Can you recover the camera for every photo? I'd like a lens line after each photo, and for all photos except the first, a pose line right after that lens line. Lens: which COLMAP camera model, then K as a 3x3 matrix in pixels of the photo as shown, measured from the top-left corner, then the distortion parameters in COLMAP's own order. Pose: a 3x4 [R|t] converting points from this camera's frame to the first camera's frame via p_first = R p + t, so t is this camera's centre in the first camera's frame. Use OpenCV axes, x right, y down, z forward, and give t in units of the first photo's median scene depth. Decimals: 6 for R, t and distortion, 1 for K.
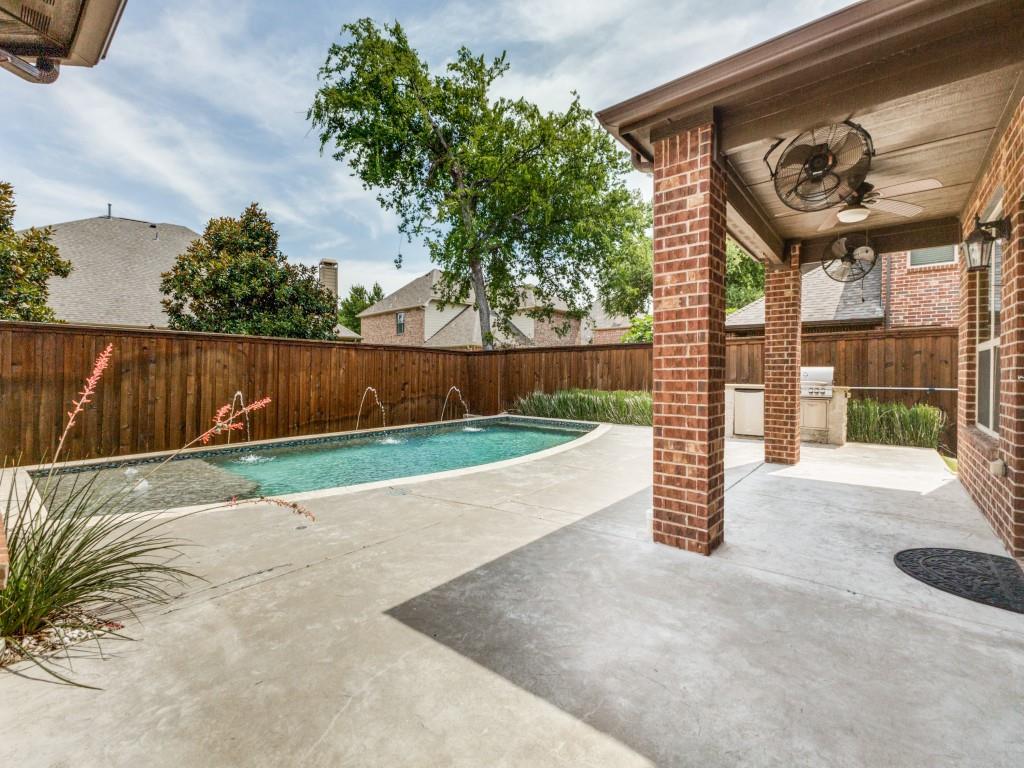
lens RADIAL K [[440.0, 0, 518.0], [0, 440.0, 386.1], [0, 0, 1]] dist [0.001914, -0.000546]
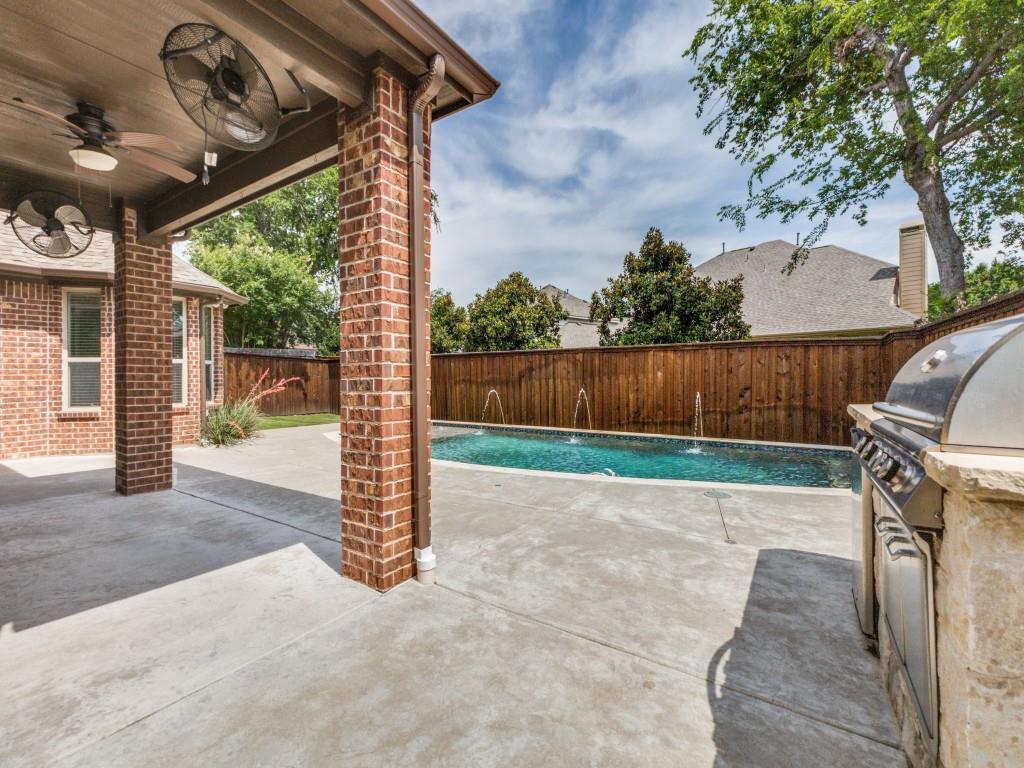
lens RADIAL K [[440.0, 0, 517.2], [0, 440.0, 375.1], [0, 0, 1]] dist [0.001914, -0.000546]
pose [[0.115183, -0.001994, -0.993342, 0.705736], [-0.023698, 0.999708, -0.004755, -0.026207], [0.993062, 0.024088, 0.115102, 0.705612]]
